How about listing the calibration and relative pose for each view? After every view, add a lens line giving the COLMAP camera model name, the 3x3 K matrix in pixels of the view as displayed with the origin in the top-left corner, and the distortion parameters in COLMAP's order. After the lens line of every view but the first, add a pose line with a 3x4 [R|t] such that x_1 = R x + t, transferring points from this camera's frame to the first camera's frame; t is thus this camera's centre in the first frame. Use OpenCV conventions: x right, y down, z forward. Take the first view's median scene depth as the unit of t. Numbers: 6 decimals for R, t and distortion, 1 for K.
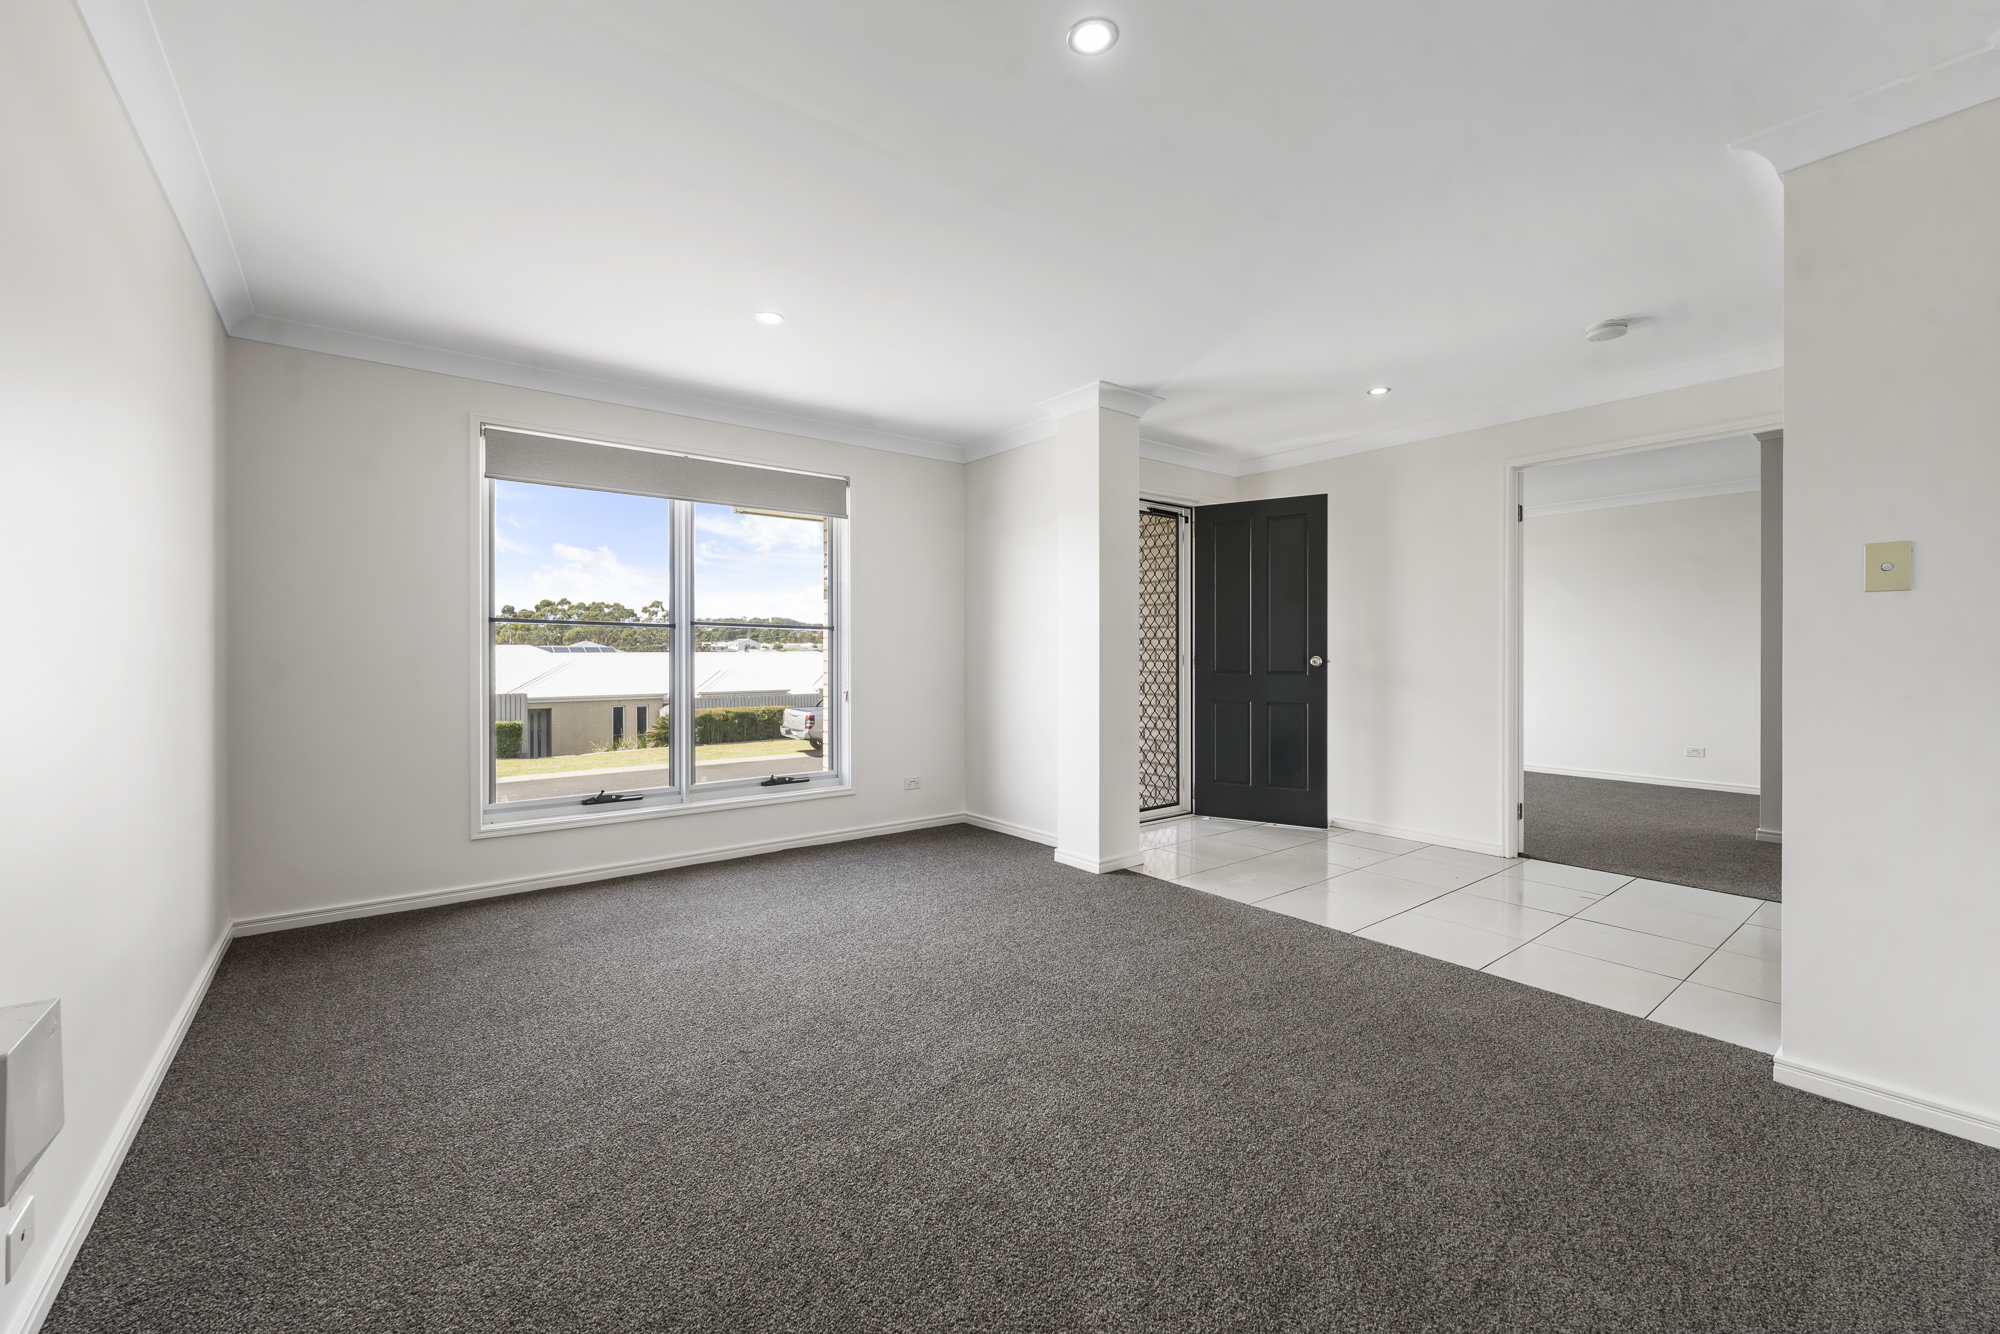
lens RADIAL K [[798.9, 0, 998.9], [0, 798.9, 656.5], [0, 0, 1]] dist [-0.015137, -0.000047]
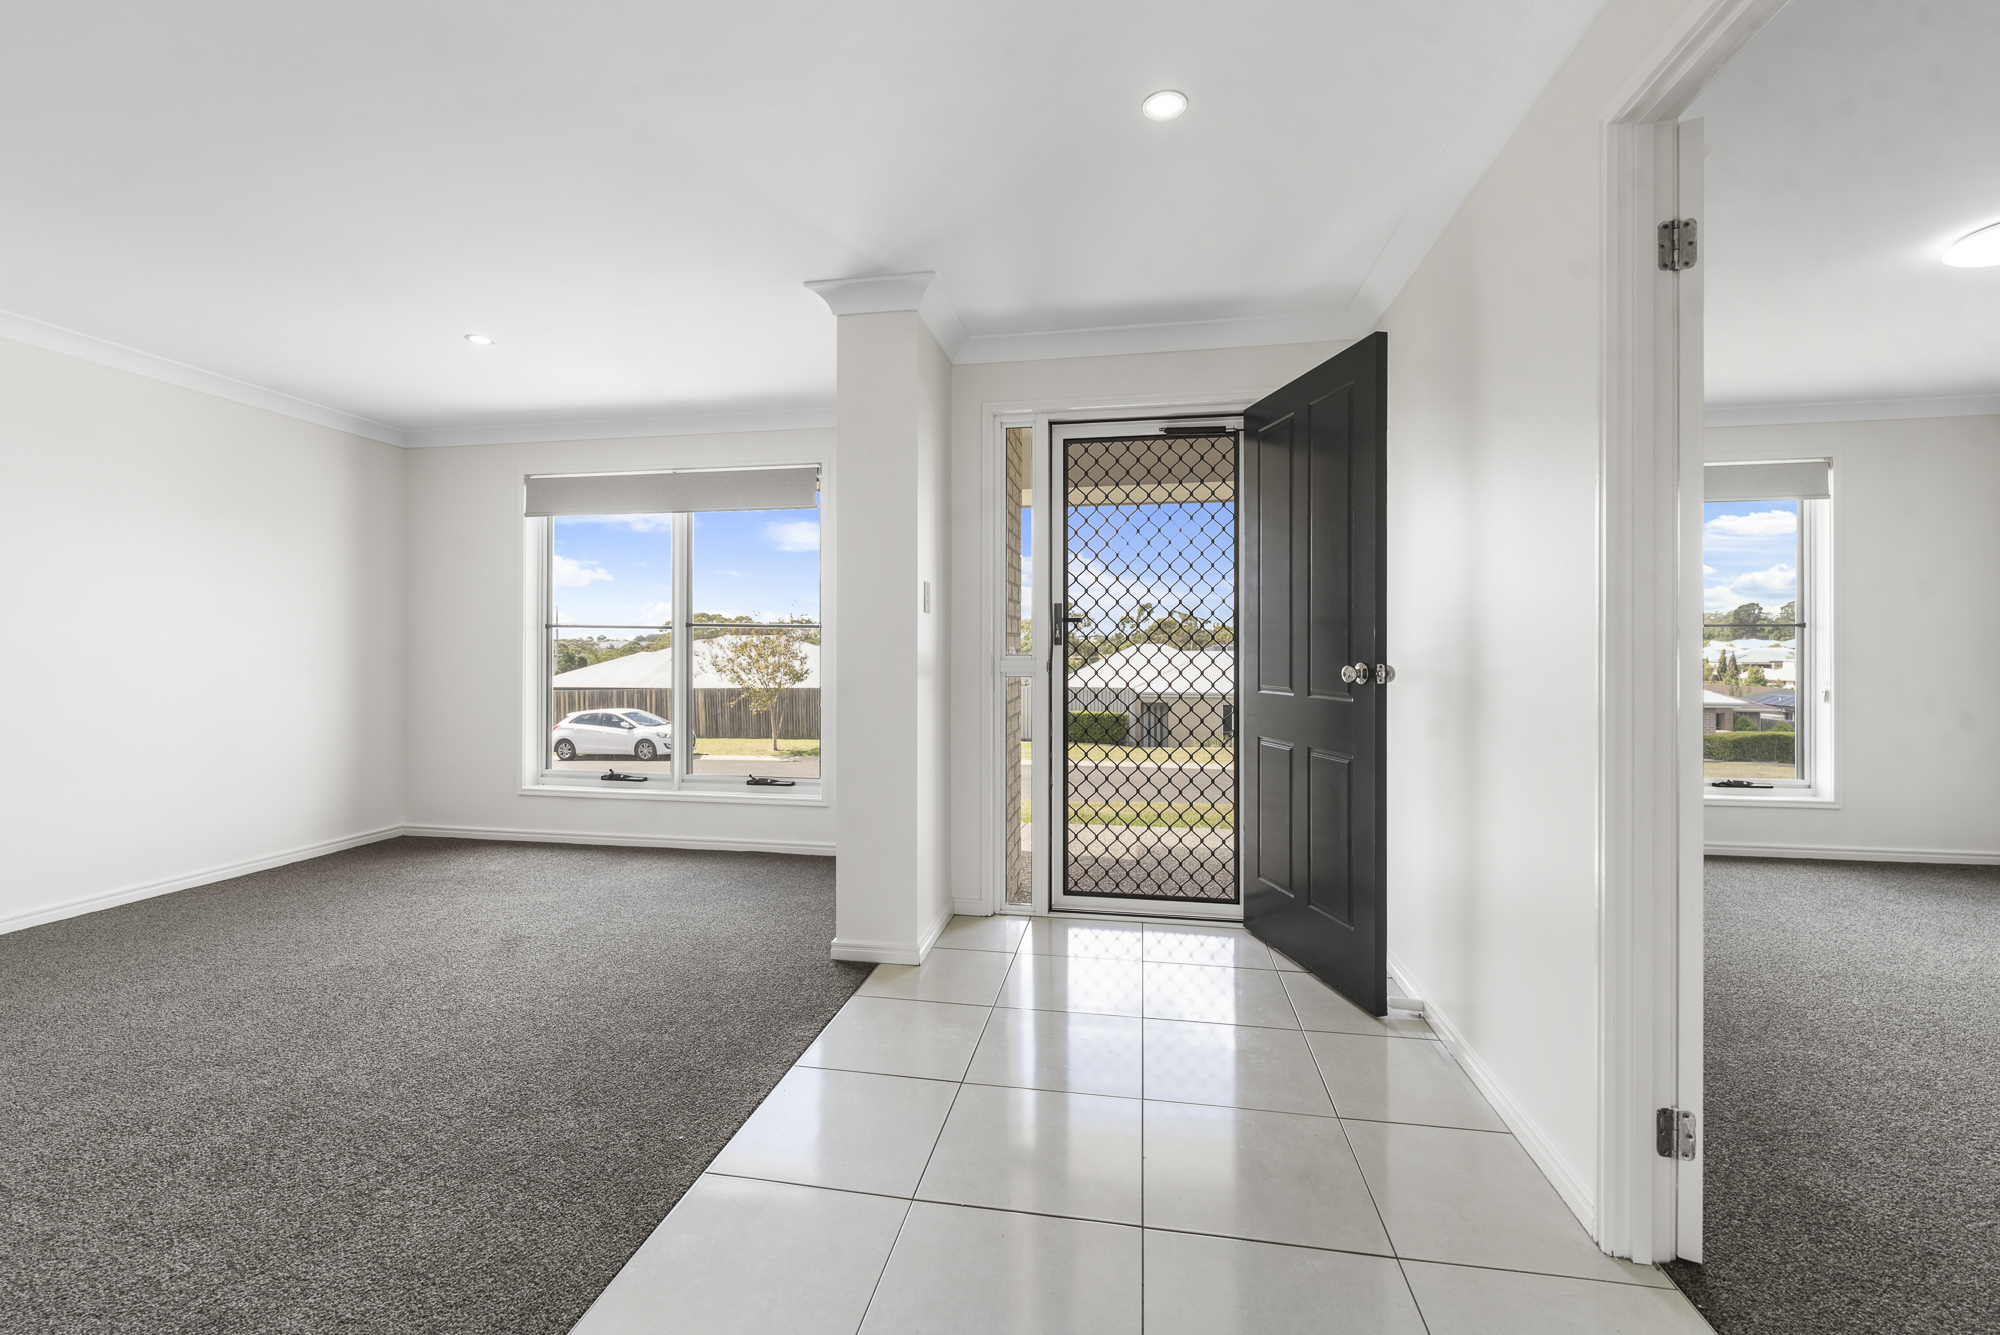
lens RADIAL K [[823.2, 0, 1007.5], [0, 823.2, 655.1], [0, 0, 1]] dist [-0.000487, -0.000215]
pose [[0.676368, 0.005085, -0.736546, 0.684887], [-0.008363, 0.999965, -0.000776, -0.002887], [0.736516, 0.006685, 0.676387, 0.530574]]
